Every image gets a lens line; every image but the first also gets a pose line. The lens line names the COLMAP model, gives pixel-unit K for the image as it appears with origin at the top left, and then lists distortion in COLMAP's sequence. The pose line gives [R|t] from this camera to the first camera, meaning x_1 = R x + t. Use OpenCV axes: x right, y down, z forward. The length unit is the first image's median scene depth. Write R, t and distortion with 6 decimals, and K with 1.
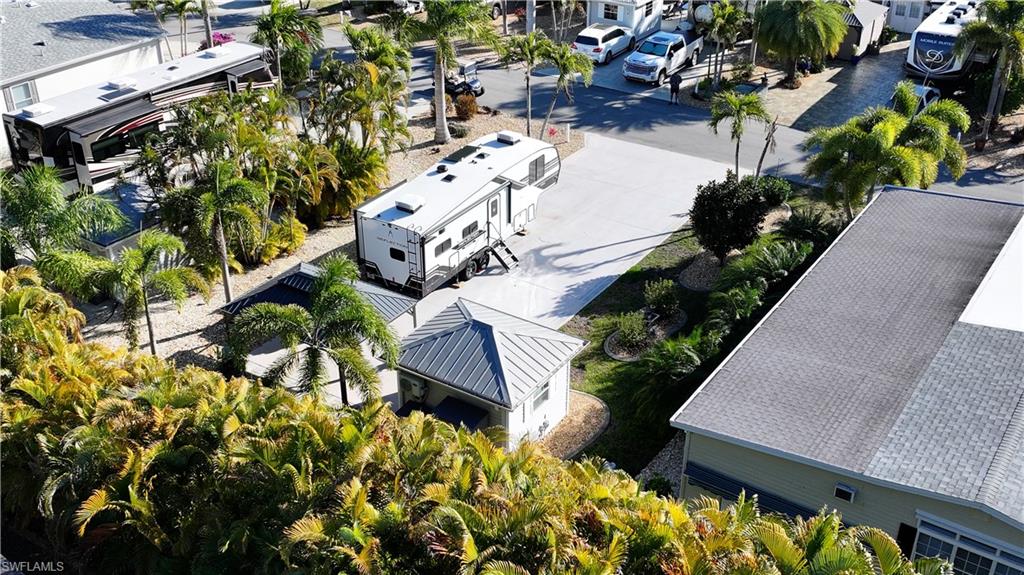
lens RADIAL K [[1059.8, 0, 512.0], [0, 1059.8, 287.5], [0, 0, 1]] dist [0.008570, 0.019241]
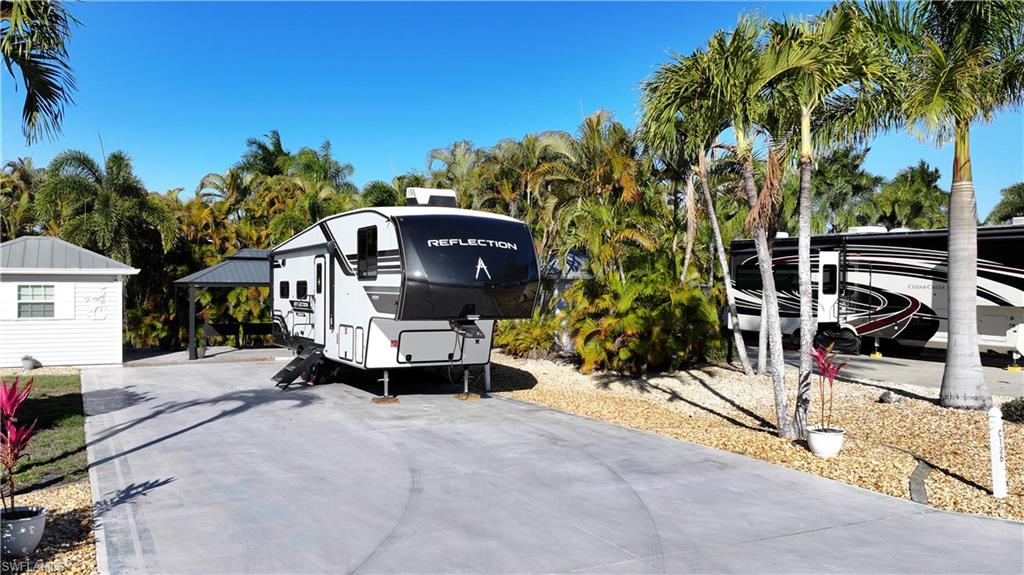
lens RADIAL K [[840.7, 0, 516.0], [0, 840.7, 293.5], [0, 0, 1]] dist [0.004390, -0.005380]
pose [[-0.475730, 0.005246, -0.879576, 0.321056], [-0.437313, 0.866223, 0.241693, -0.216628], [0.763176, 0.499631, -0.409794, 1.229976]]
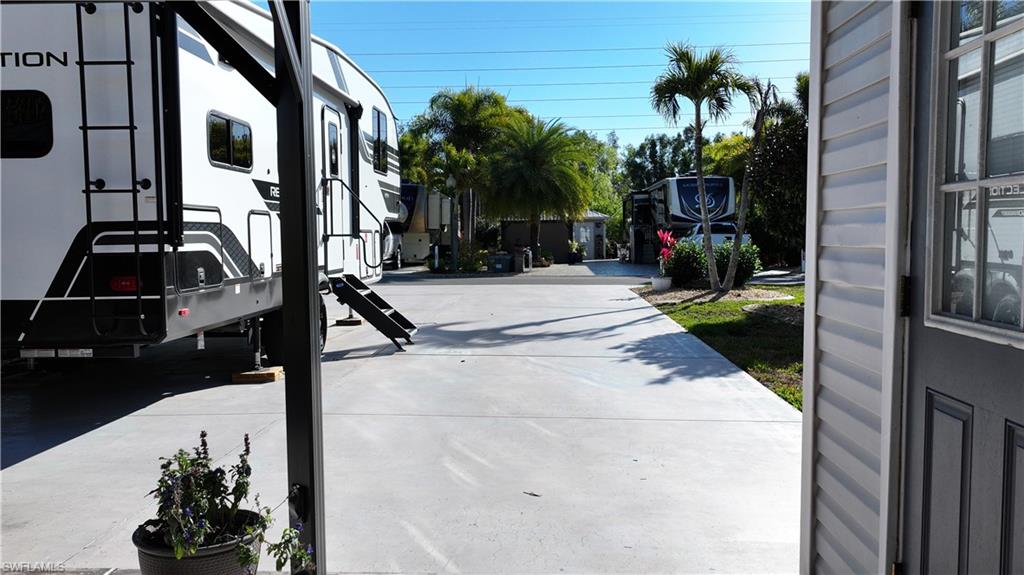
lens RADIAL K [[837.7, 0, 512.0], [0, 837.7, 296.0], [0, 0, 1]] dist [0.003975, -0.000404]
pose [[0.853968, -0.043813, 0.518478, -0.098401], [0.262498, 0.896629, -0.356583, 0.063061], [-0.449259, 0.440610, 0.777193, 0.778260]]
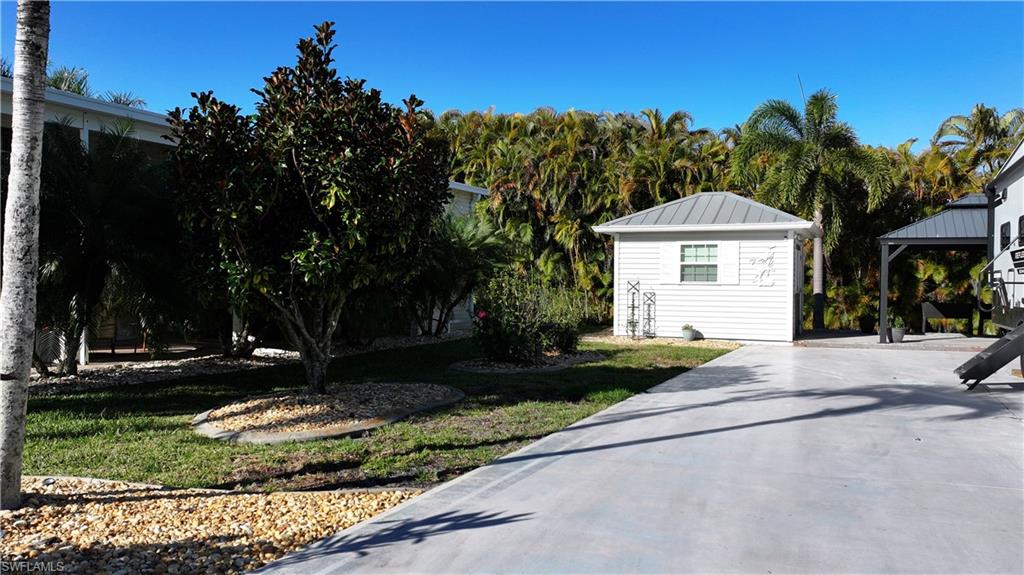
lens RADIAL K [[840.7, 0, 516.0], [0, 840.7, 293.5], [0, 0, 1]] dist [0.004390, -0.005380]
pose [[-0.982852, -0.007735, -0.184234, 0.183307], [-0.099732, 0.862671, 0.495834, -0.156581], [0.155098, 0.505706, -0.848650, 1.168545]]
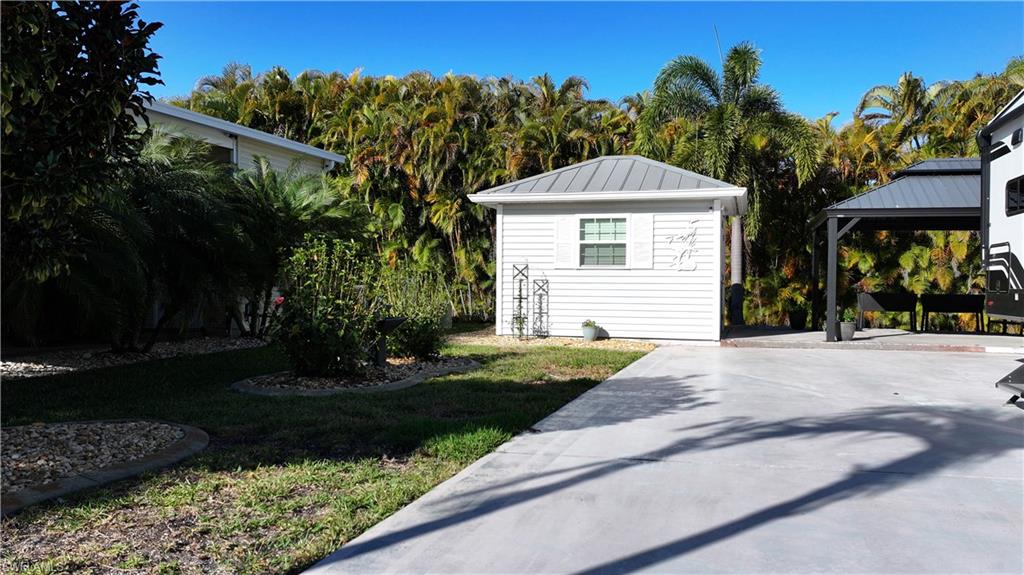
lens RADIAL K [[840.7, 0, 516.0], [0, 840.7, 293.5], [0, 0, 1]] dist [0.004390, -0.005380]
pose [[-0.952067, -0.005241, -0.305843, 0.146605], [-0.158585, 0.863446, 0.478865, -0.101318], [0.261569, 0.504414, -0.822890, 1.084823]]
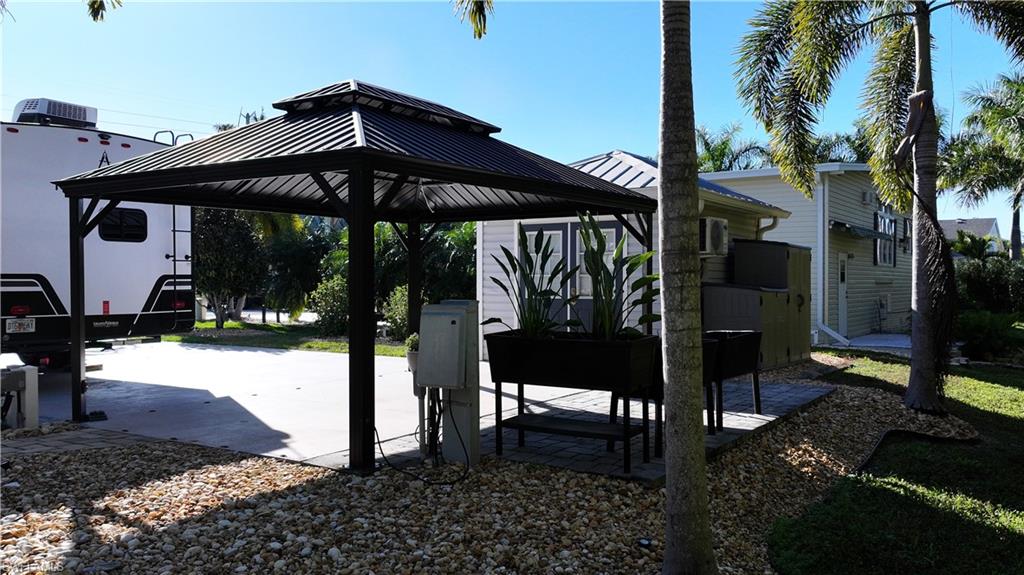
lens RADIAL K [[840.7, 0, 516.0], [0, 840.7, 293.5], [0, 0, 1]] dist [0.004390, -0.005380]
pose [[-0.013764, -0.015346, 0.999788, -0.348122], [0.492296, 0.870195, 0.020134, 0.044769], [-0.870319, 0.492468, -0.004422, 0.809239]]
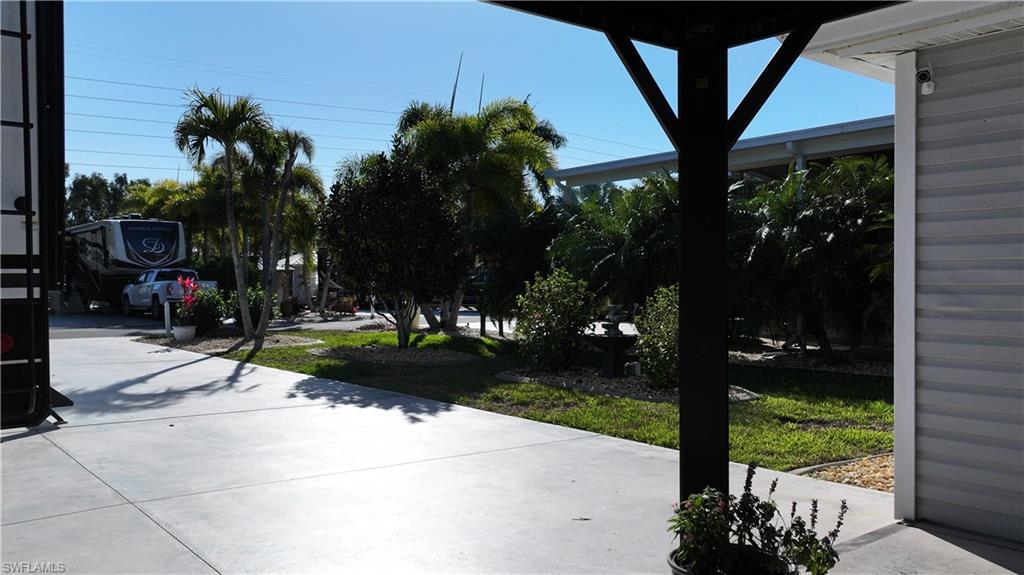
lens RADIAL K [[837.7, 0, 512.0], [0, 837.7, 296.0], [0, 0, 1]] dist [0.003975, -0.000404]
pose [[0.308037, -0.018928, 0.951186, -0.152414], [0.470438, 0.872046, -0.134996, 0.034857], [-0.826923, 0.489058, 0.277526, 0.828711]]
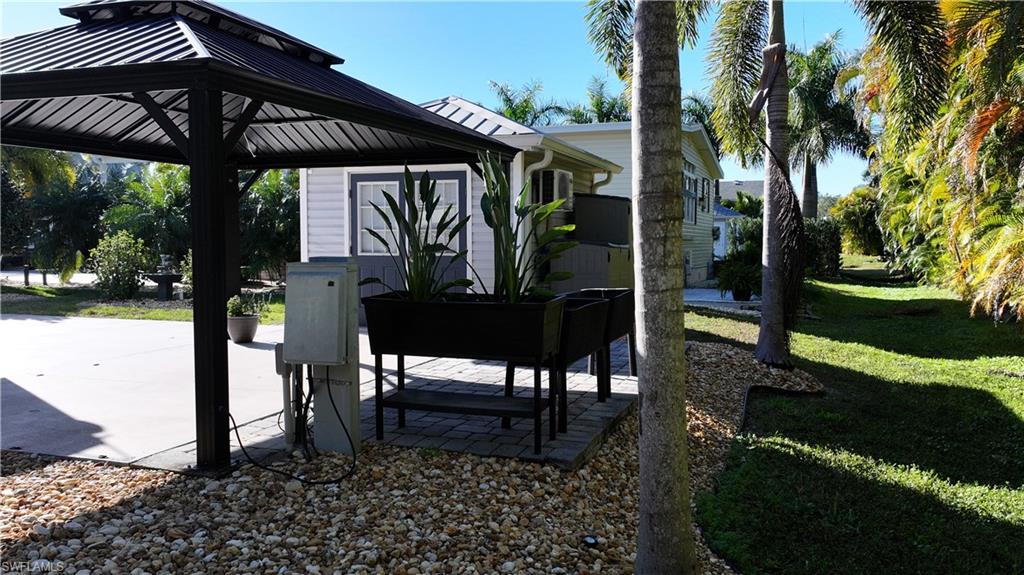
lens RADIAL K [[837.7, 0, 512.0], [0, 837.7, 296.0], [0, 0, 1]] dist [0.003975, -0.000404]
pose [[-0.254101, -0.066219, 0.964908, -0.325158], [0.475675, 0.860099, 0.184291, 0.039116], [-0.842120, 0.505811, -0.187053, 0.820813]]
